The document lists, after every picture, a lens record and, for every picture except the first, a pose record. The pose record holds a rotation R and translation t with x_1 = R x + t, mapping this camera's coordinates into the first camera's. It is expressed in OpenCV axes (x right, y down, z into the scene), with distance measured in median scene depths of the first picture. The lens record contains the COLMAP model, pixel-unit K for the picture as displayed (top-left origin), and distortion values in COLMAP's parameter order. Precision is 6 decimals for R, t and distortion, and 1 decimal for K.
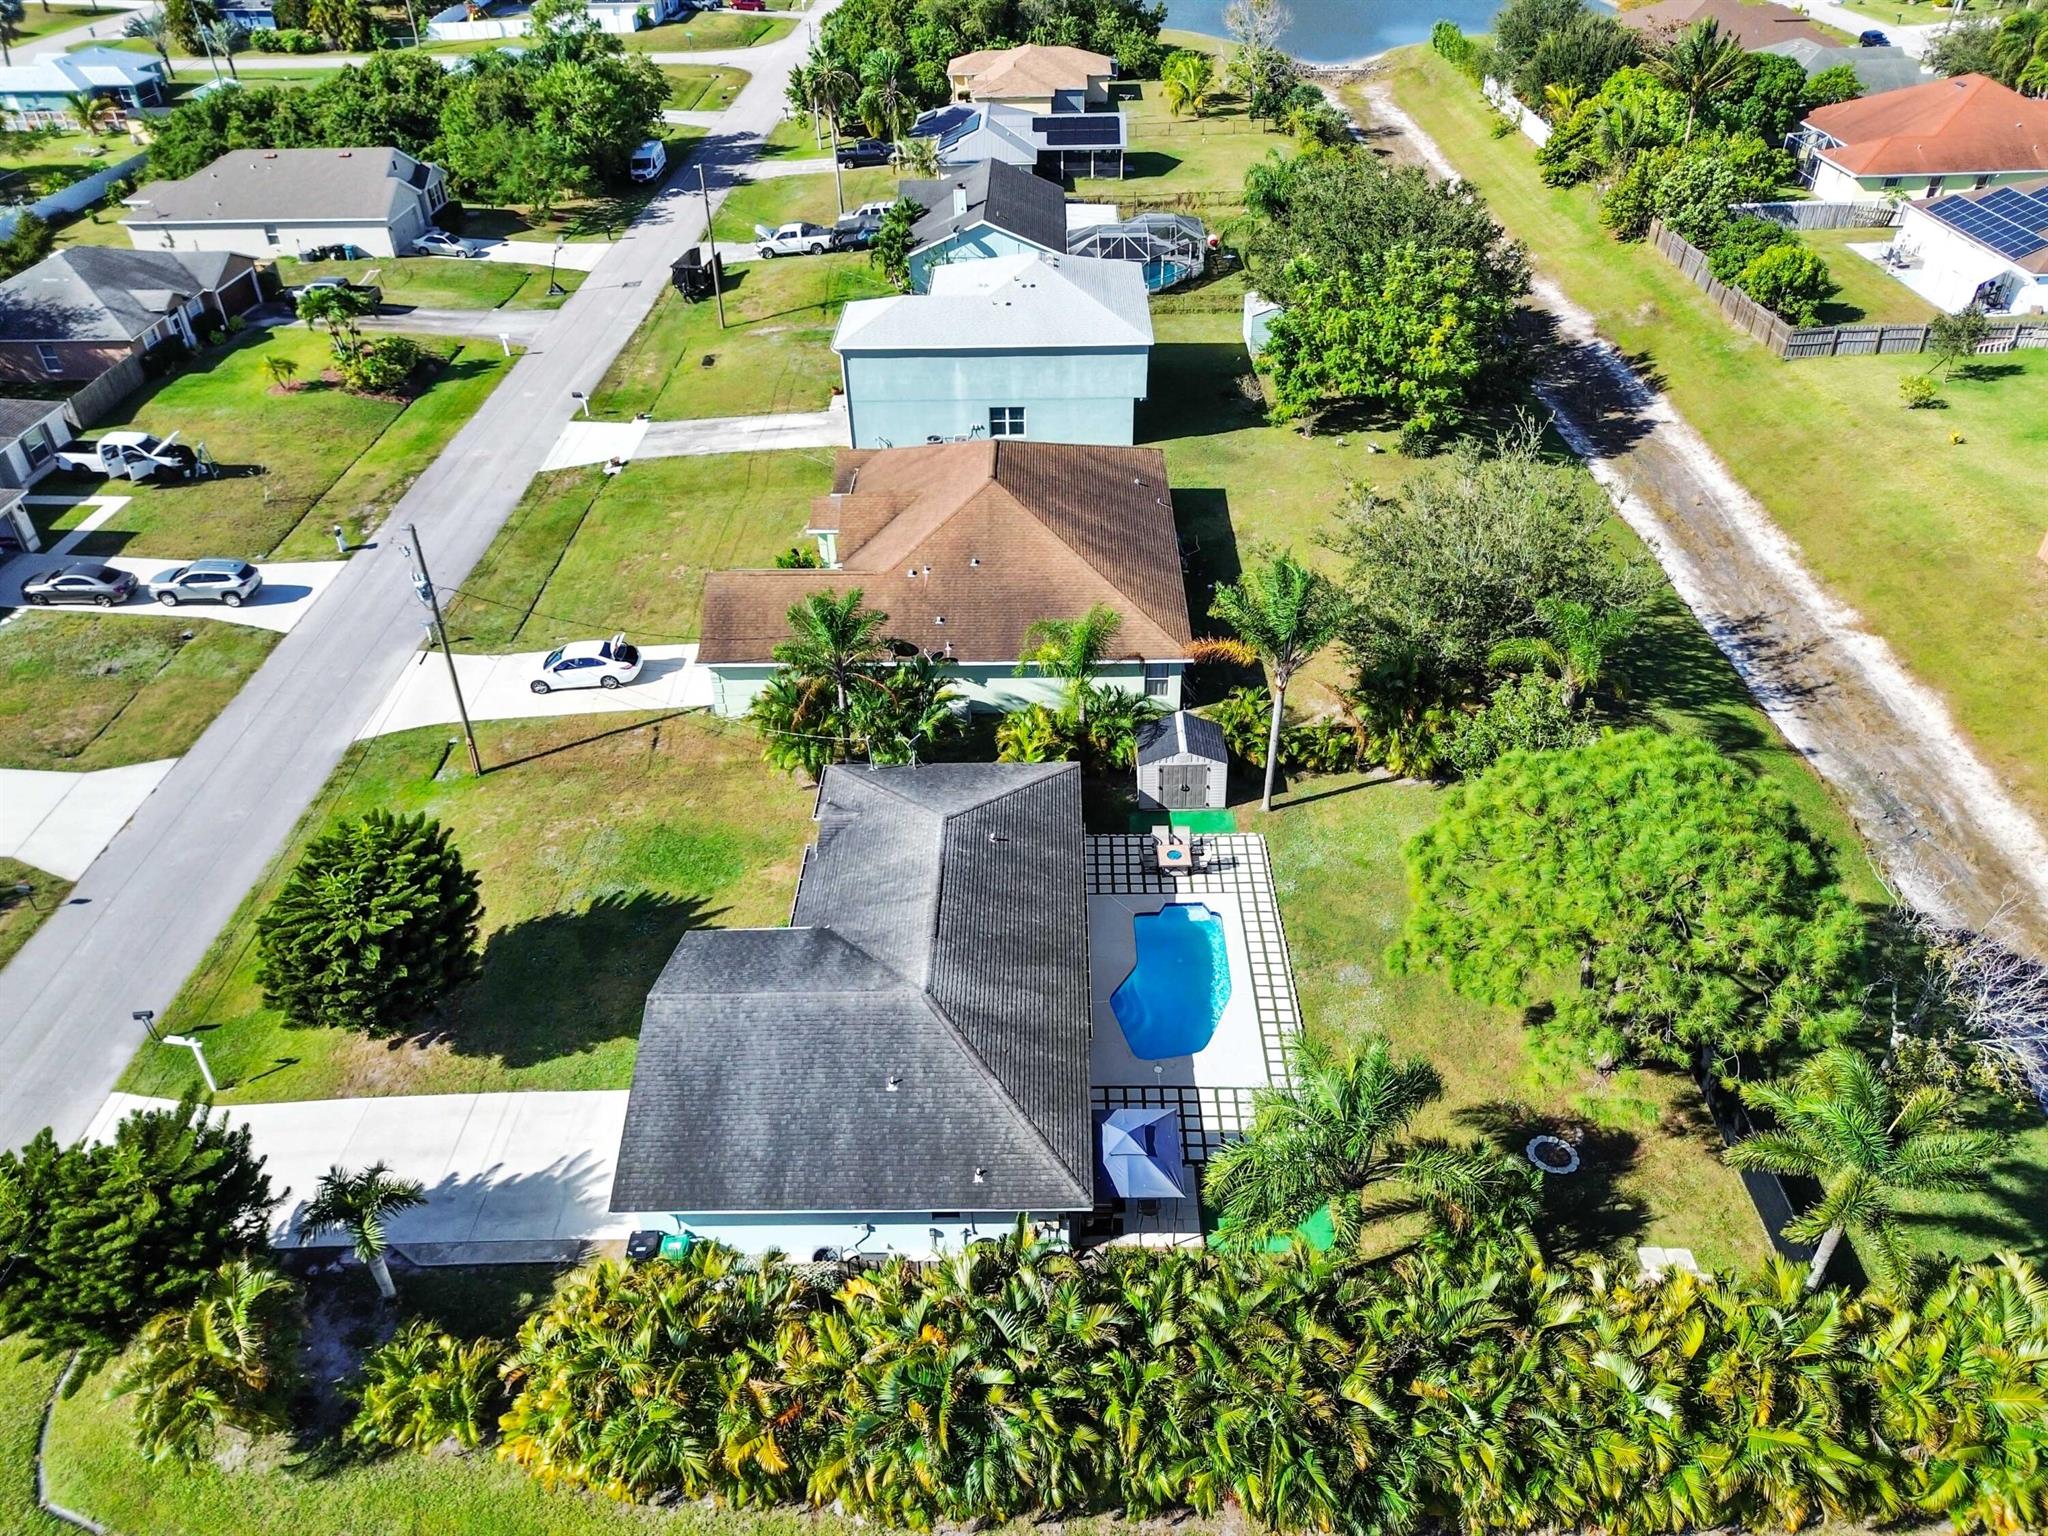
lens RADIAL K [[1446.0, 0, 1033.7], [0, 1446.0, 762.5], [0, 0, 1]] dist [0.072203, -0.067845]
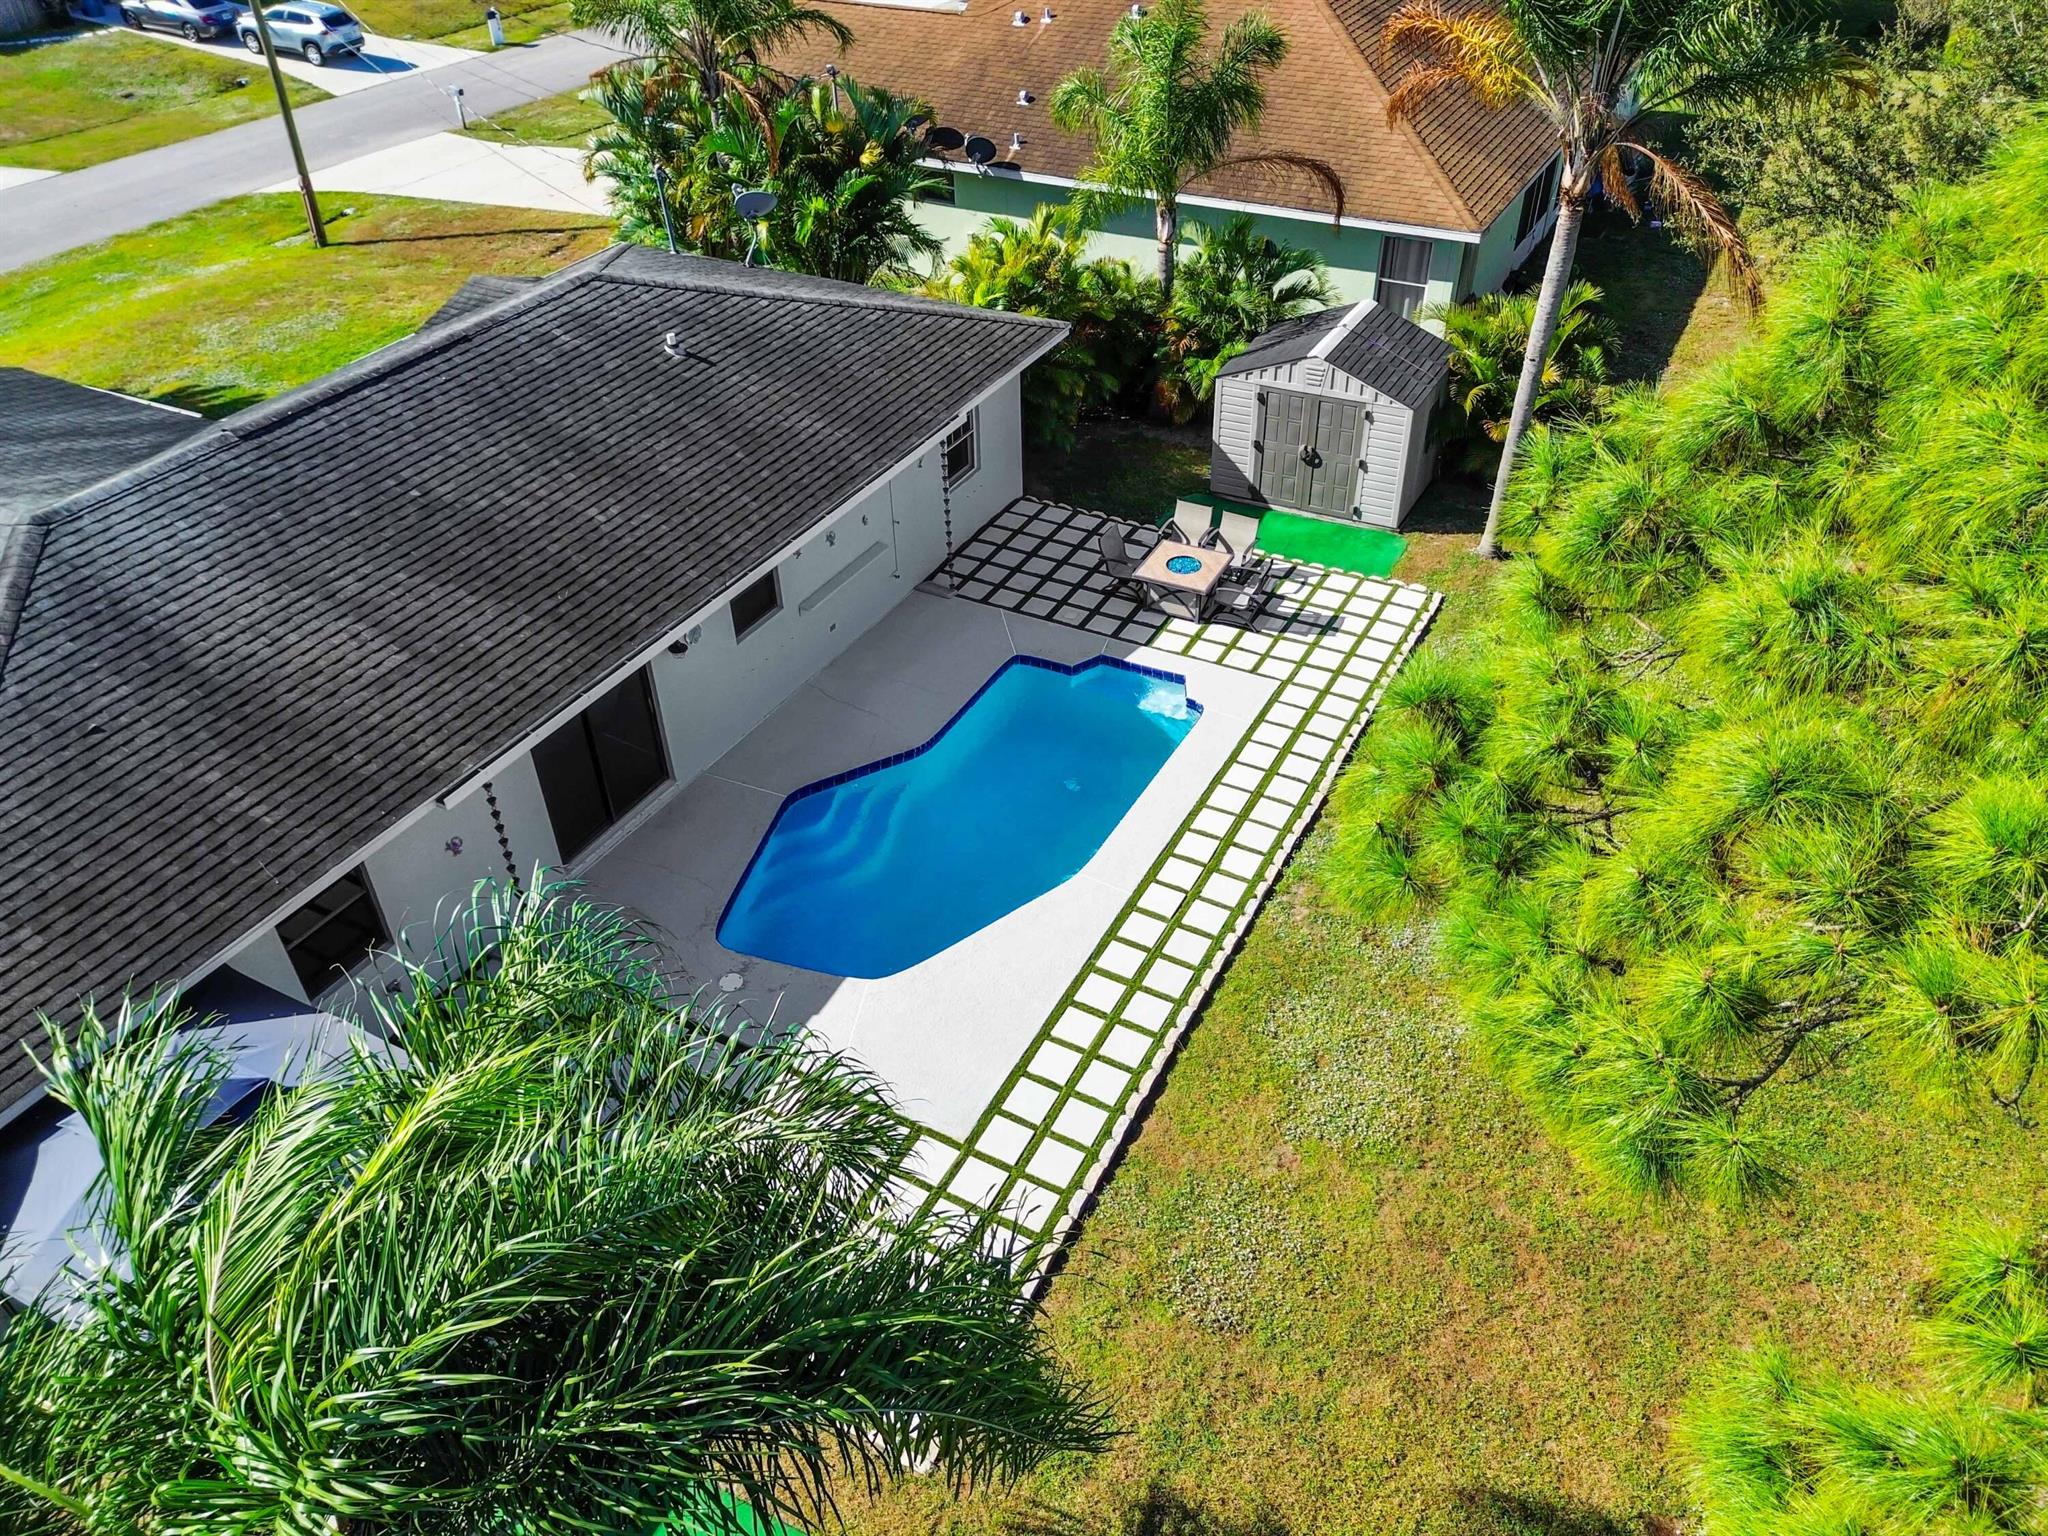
lens RADIAL K [[1446.0, 0, 1033.7], [0, 1446.0, 762.5], [0, 0, 1]] dist [0.072203, -0.067845]
pose [[0.886101, 0.286063, -0.364682, 0.151250], [-0.269254, 0.958136, 0.097350, 0.059514], [0.377263, 0.011930, 0.926029, 0.396124]]
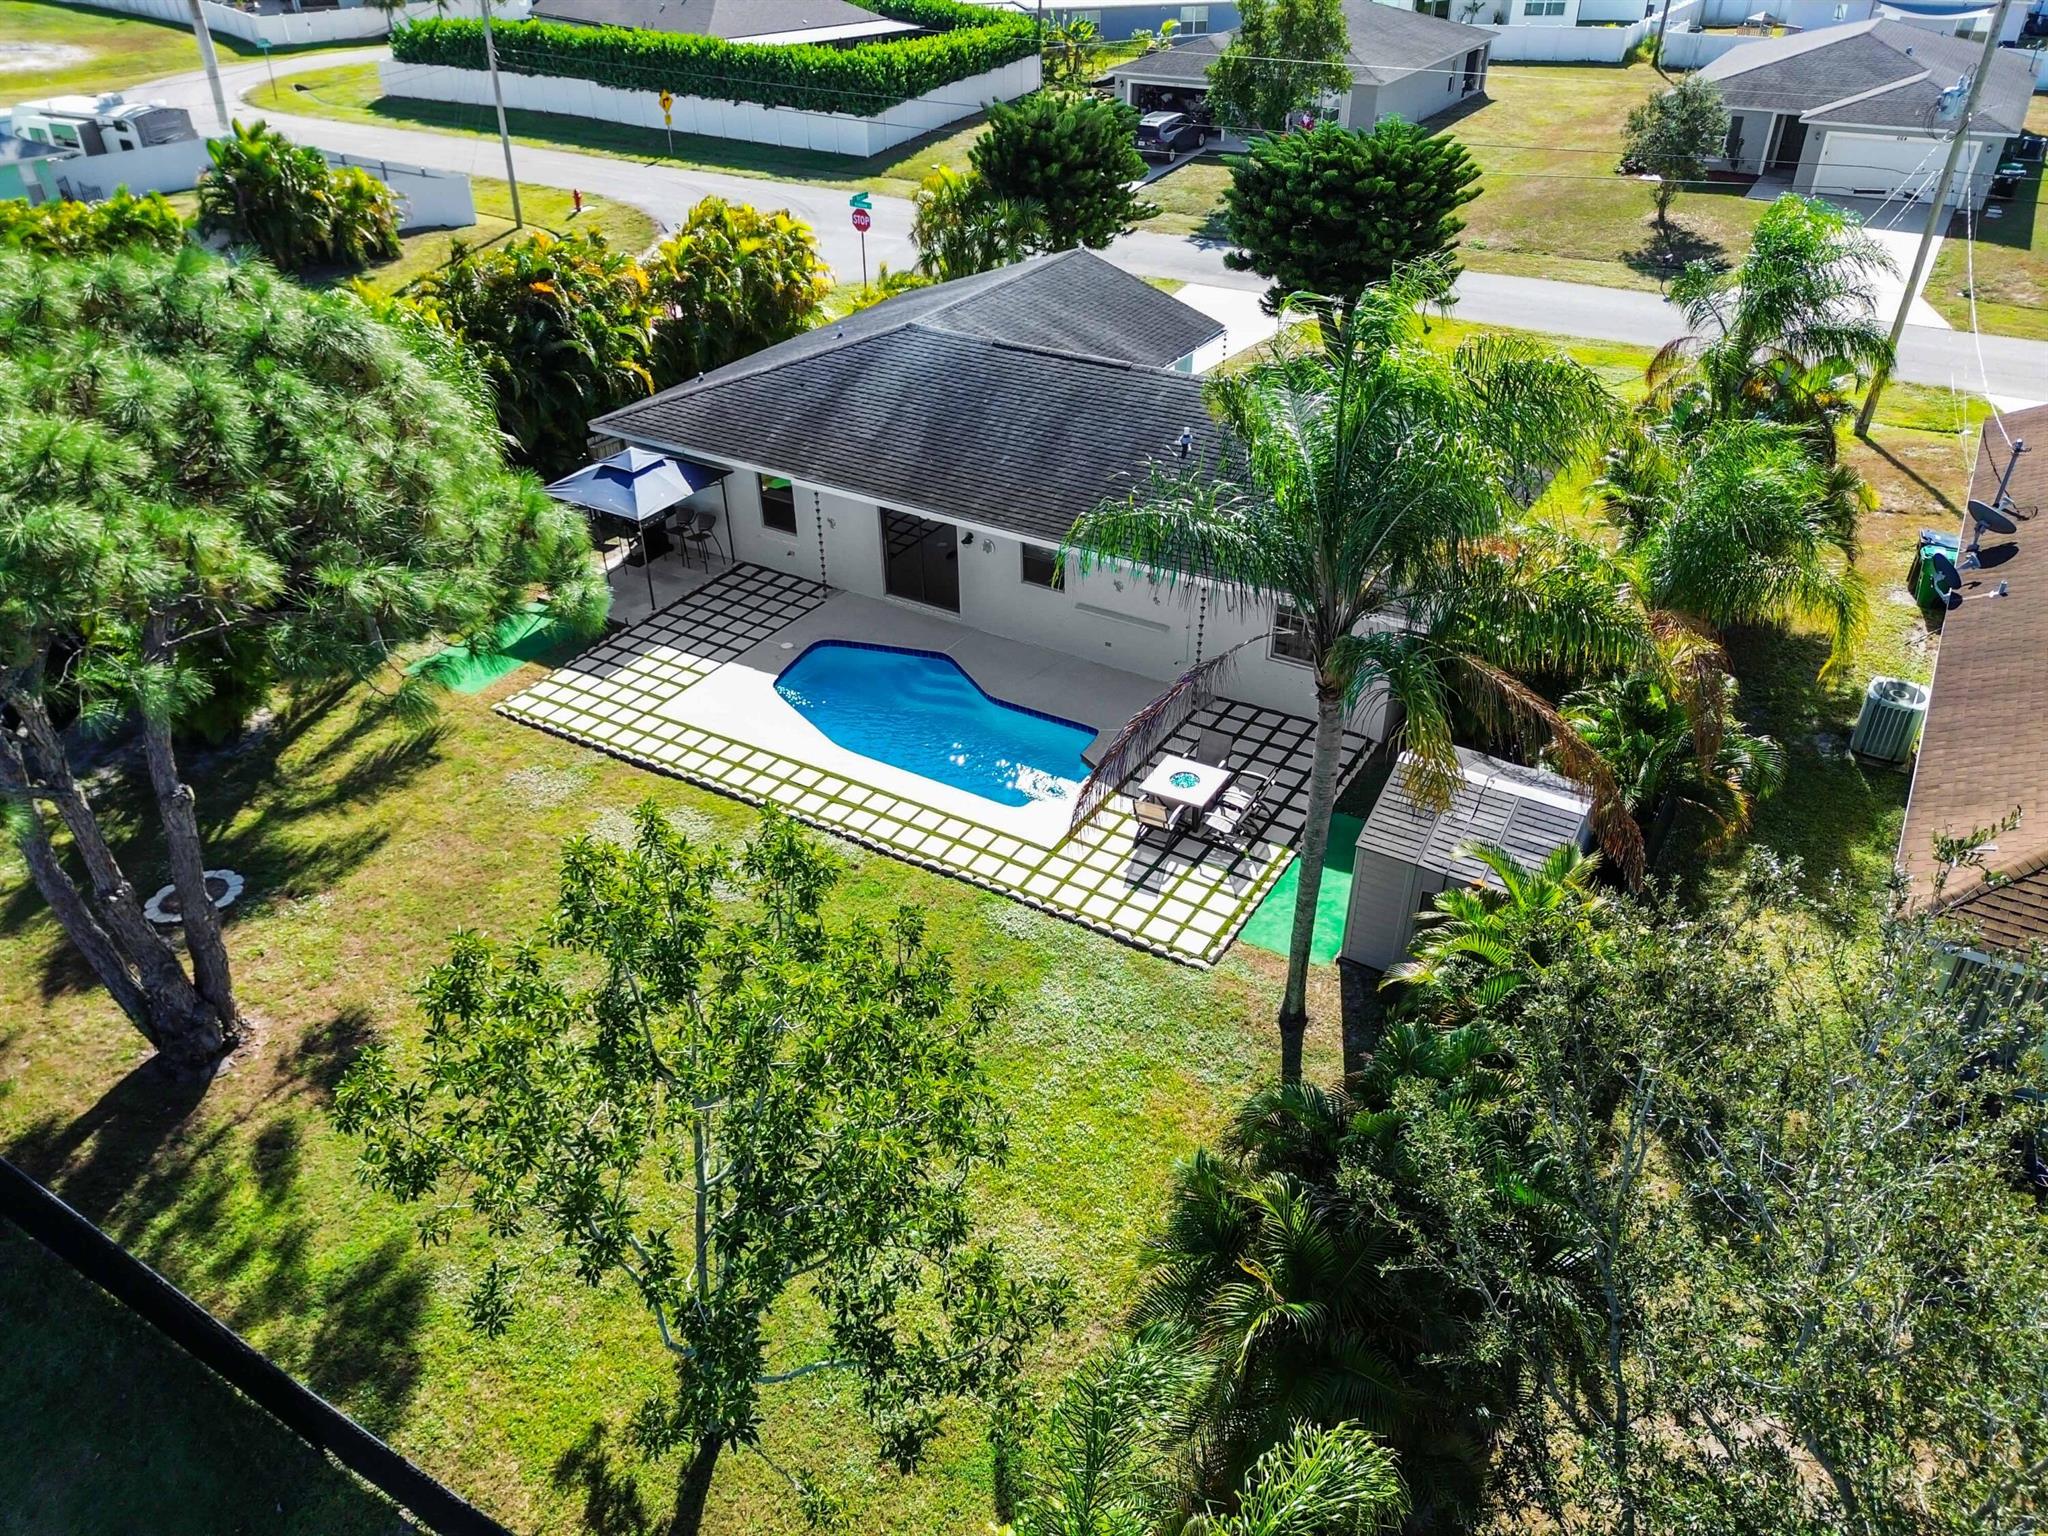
lens RADIAL K [[1446.0, 0, 1033.7], [0, 1446.0, 762.5], [0, 0, 1]] dist [0.072203, -0.067845]
pose [[-0.505283, 0.489285, -0.710837, 0.302797], [-0.486199, 0.519130, 0.702932, -0.164570], [0.712951, 0.700788, -0.024417, 0.645549]]
